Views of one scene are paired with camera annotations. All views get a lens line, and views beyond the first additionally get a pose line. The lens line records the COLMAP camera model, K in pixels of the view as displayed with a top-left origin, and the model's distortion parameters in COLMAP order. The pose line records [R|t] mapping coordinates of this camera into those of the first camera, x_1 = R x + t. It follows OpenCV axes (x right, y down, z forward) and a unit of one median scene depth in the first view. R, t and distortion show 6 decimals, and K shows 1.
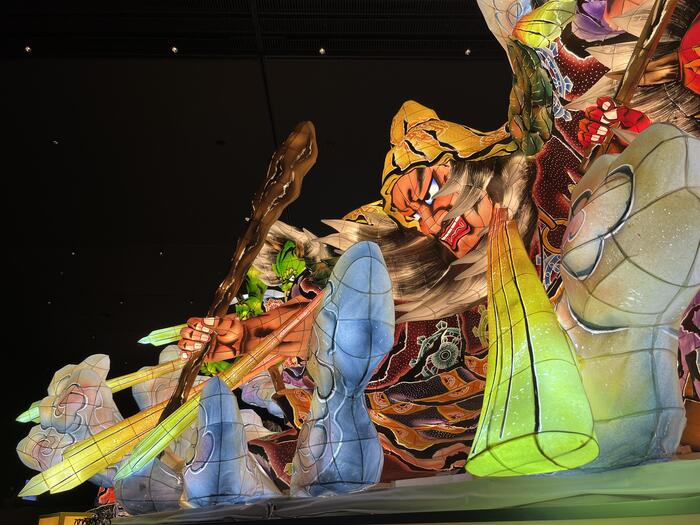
lens RADIAL K [[522.3, 0, 350.0], [0, 522.3, 262.5], [0, 0, 1]] dist [-0.001668, -0.002746]
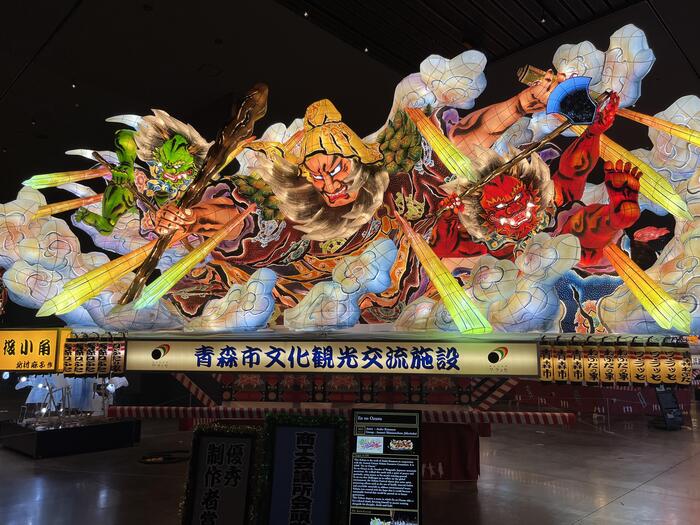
lens RADIAL K [[529.4, 0, 350.0], [0, 529.4, 262.5], [0, 0, 1]] dist [0.002071, 0.000259]
pose [[0.714054, 0.123242, 0.689157, -0.926318], [-0.329605, 0.927641, 0.175622, -0.161994], [-0.617646, -0.352553, 0.703007, -0.362730]]
